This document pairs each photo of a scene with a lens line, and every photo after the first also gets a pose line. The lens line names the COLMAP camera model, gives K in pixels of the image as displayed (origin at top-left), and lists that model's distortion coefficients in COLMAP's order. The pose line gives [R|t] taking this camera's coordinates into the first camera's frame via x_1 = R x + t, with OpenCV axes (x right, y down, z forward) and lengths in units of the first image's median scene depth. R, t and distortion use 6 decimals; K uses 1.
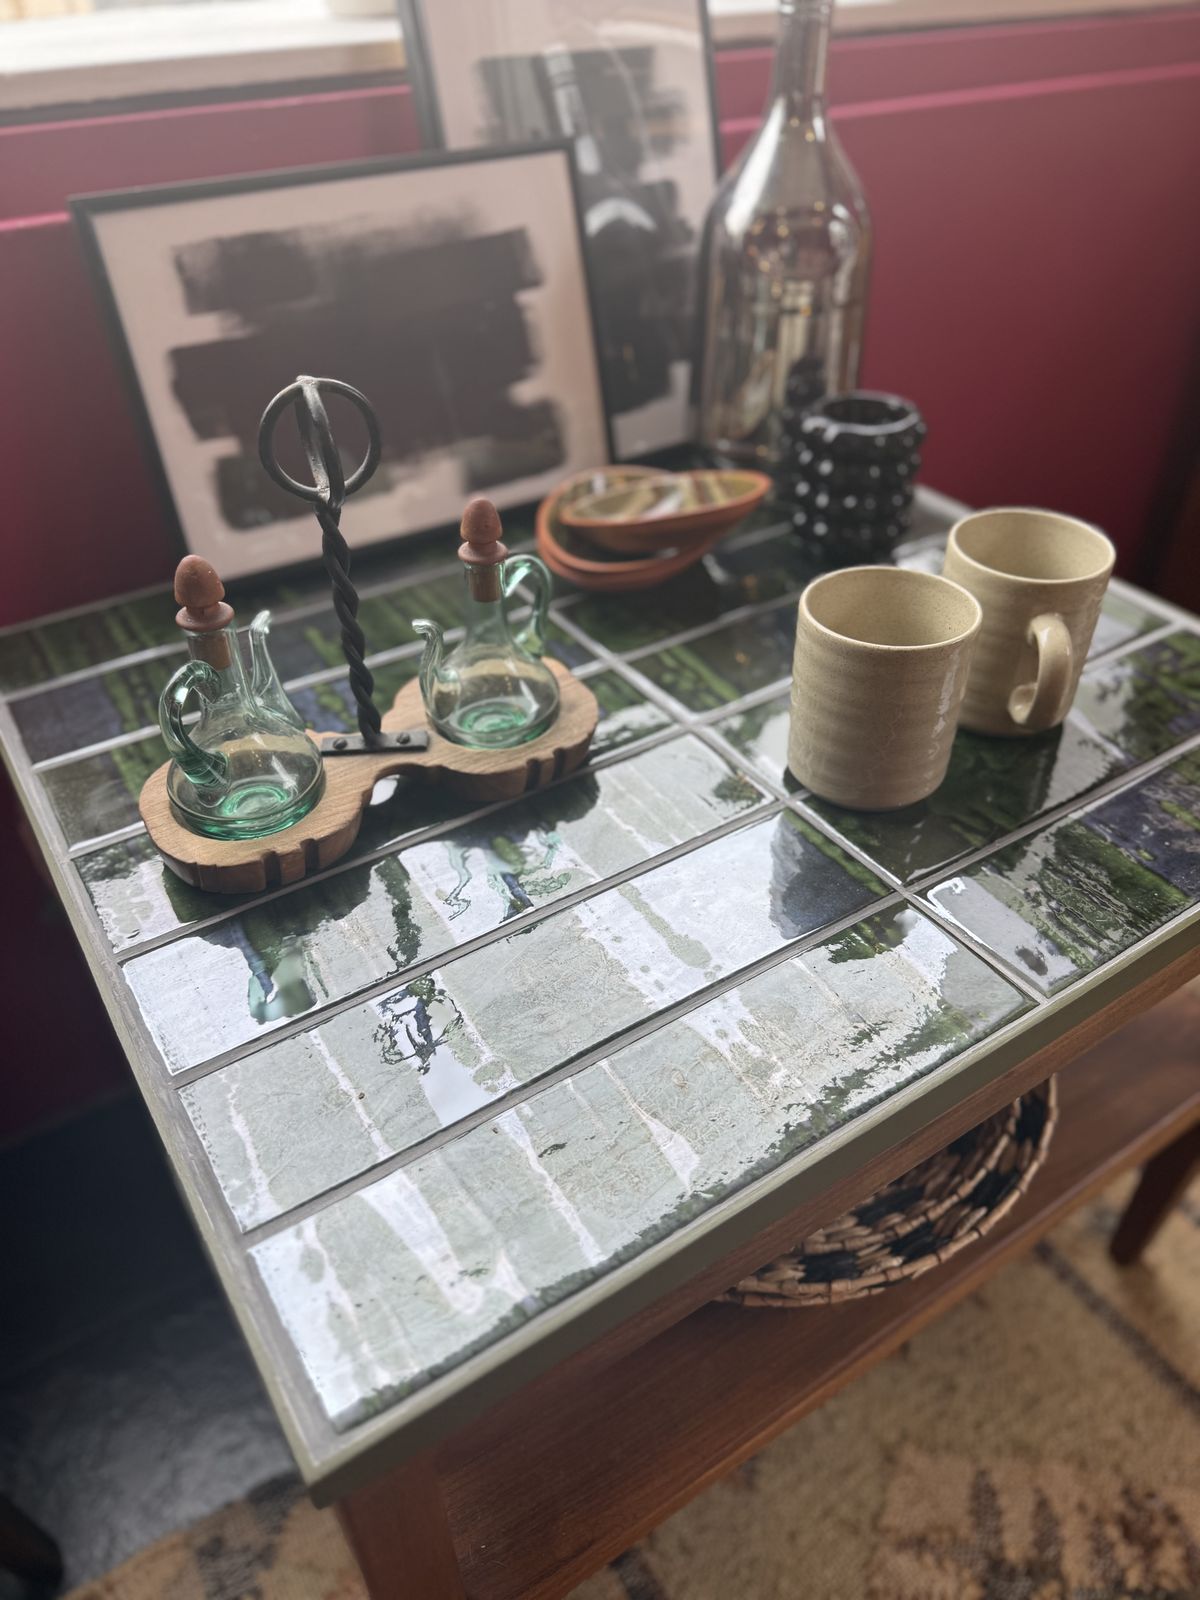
lens RADIAL K [[1173.3, 0, 597.8], [0, 1173.3, 790.9], [0, 0, 1]] dist [-0.055181, 0.027027]
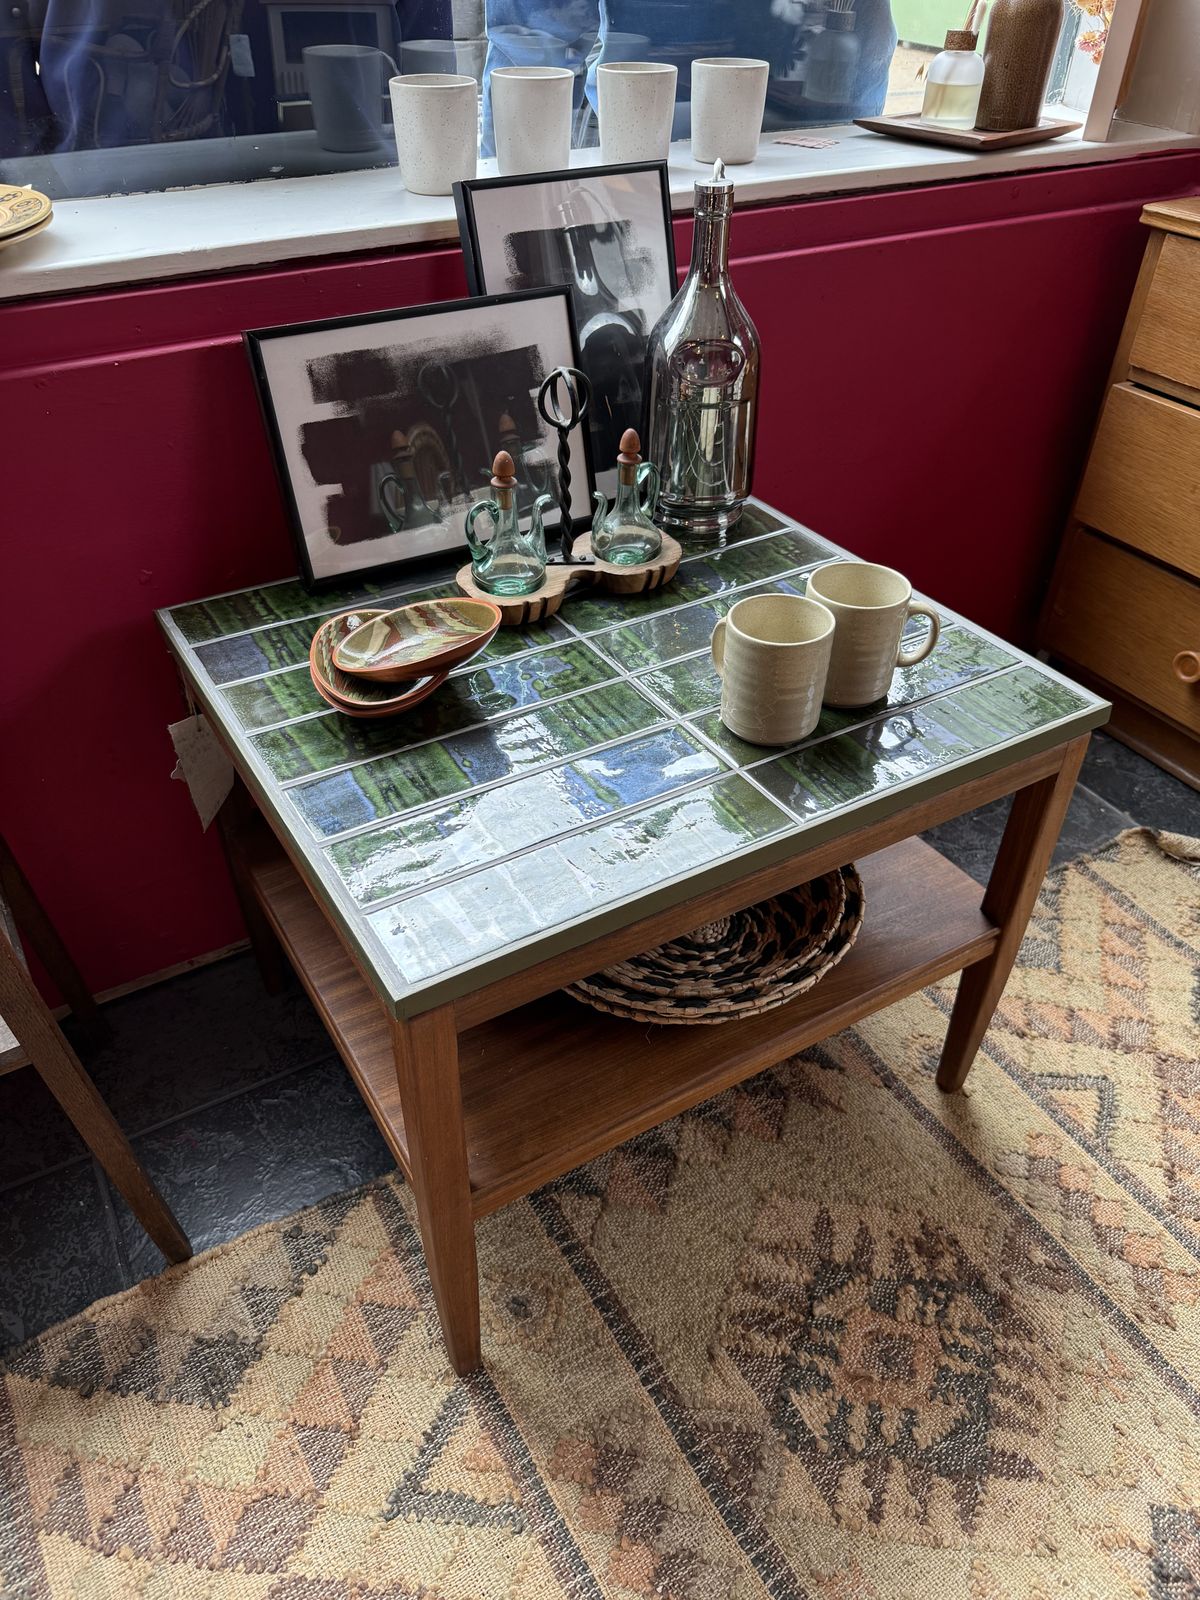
lens RADIAL K [[1145.7, 0, 591.1], [0, 1145.7, 808.3], [0, 0, 1]] dist [-0.009984, 0.000895]
pose [[0.999192, 0.034114, -0.021259, 0.060699], [-0.033954, 0.999393, 0.007857, 0.096166], [0.021514, -0.007128, 0.999743, -0.477594]]
